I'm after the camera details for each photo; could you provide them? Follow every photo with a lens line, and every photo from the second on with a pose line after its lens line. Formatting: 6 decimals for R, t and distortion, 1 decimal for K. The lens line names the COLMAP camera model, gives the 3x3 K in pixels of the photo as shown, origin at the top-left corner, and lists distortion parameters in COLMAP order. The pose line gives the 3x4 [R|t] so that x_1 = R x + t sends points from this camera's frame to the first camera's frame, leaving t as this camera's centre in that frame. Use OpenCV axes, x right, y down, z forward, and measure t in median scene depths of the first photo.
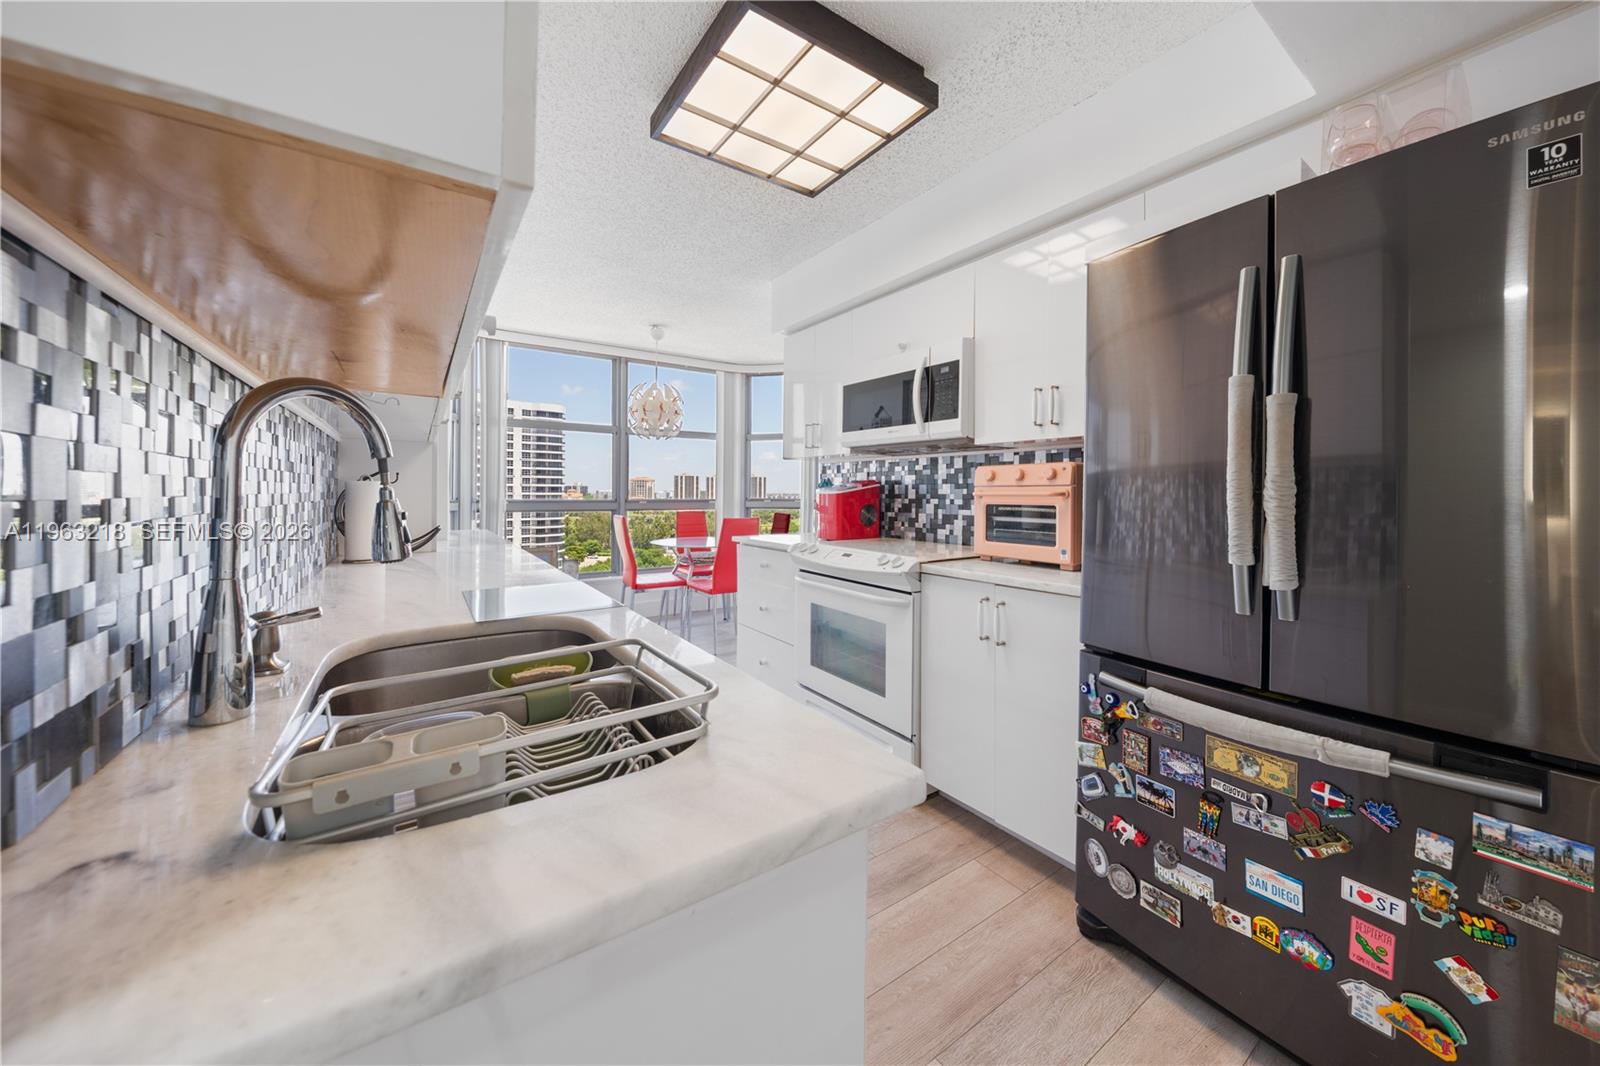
lens RADIAL K [[552.4, 0, 792.0], [0, 552.4, 504.5], [0, 0, 1]] dist [0.000791, 0.000018]
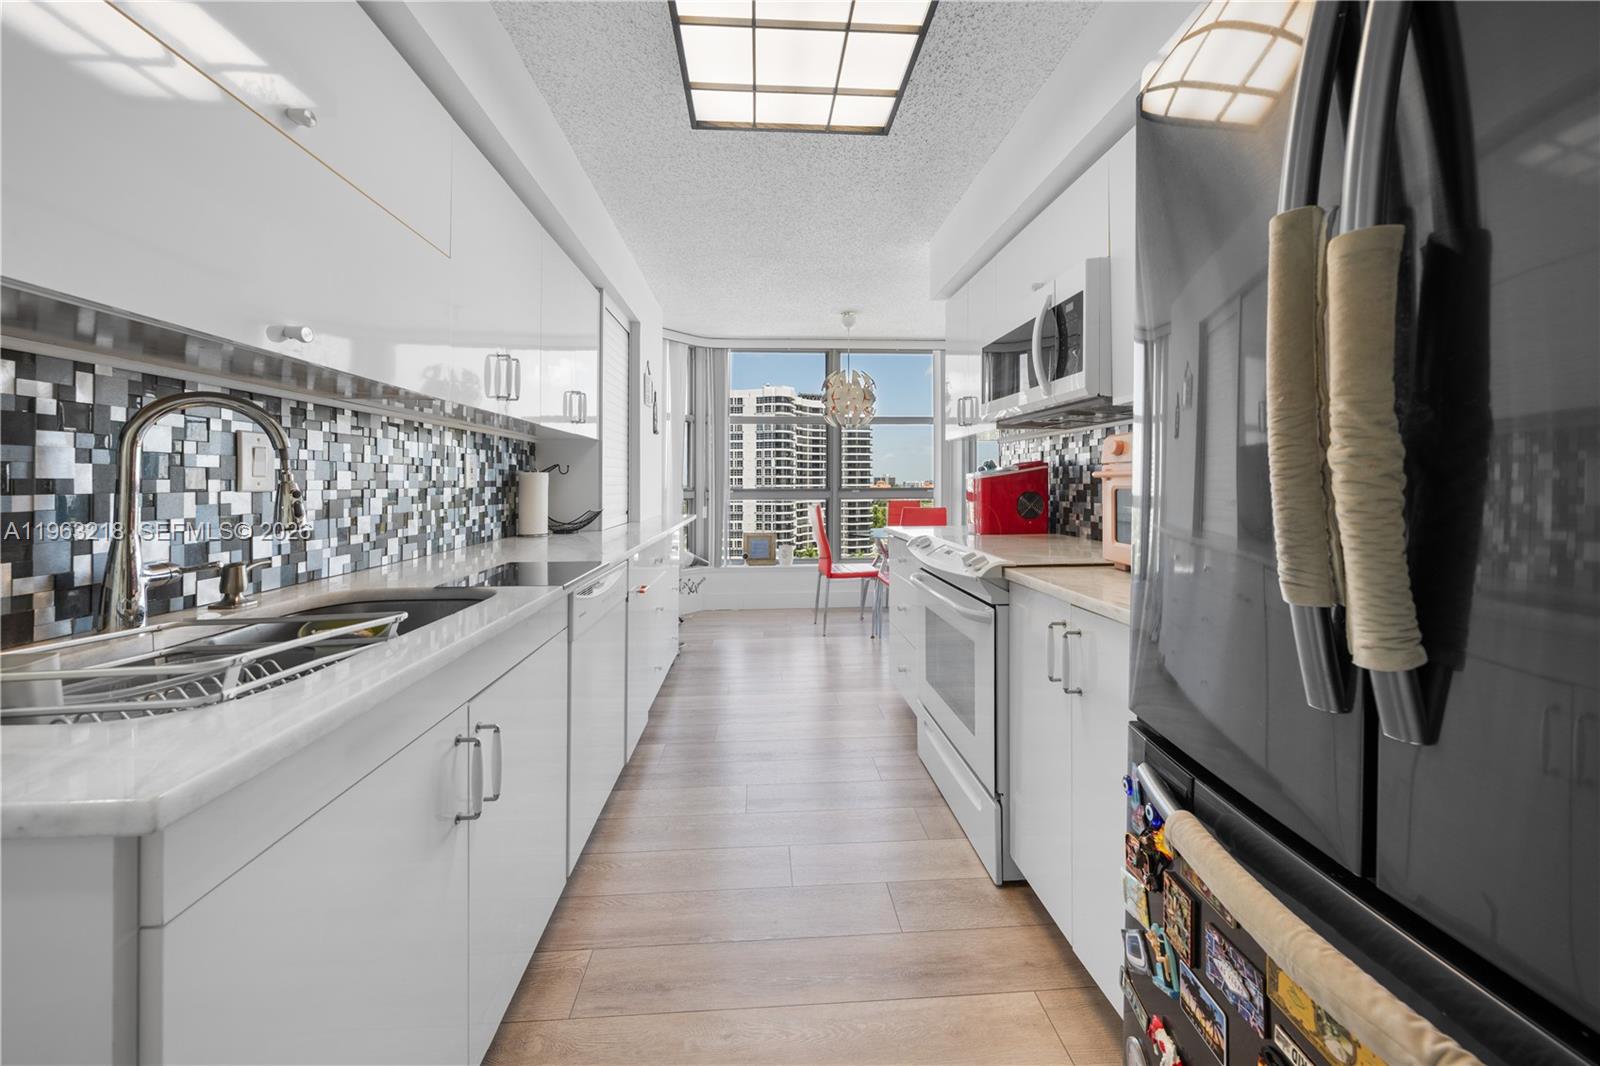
lens RADIAL K [[557.1, 0, 796.1], [0, 557.1, 487.1], [0, 0, 1]] dist [-0.001673, -0.000071]
pose [[0.863918, -0.006555, -0.503590, 0.259554], [-0.000740, 0.999898, -0.014285, 0.005372], [0.503632, 0.012714, 0.863824, 0.136669]]
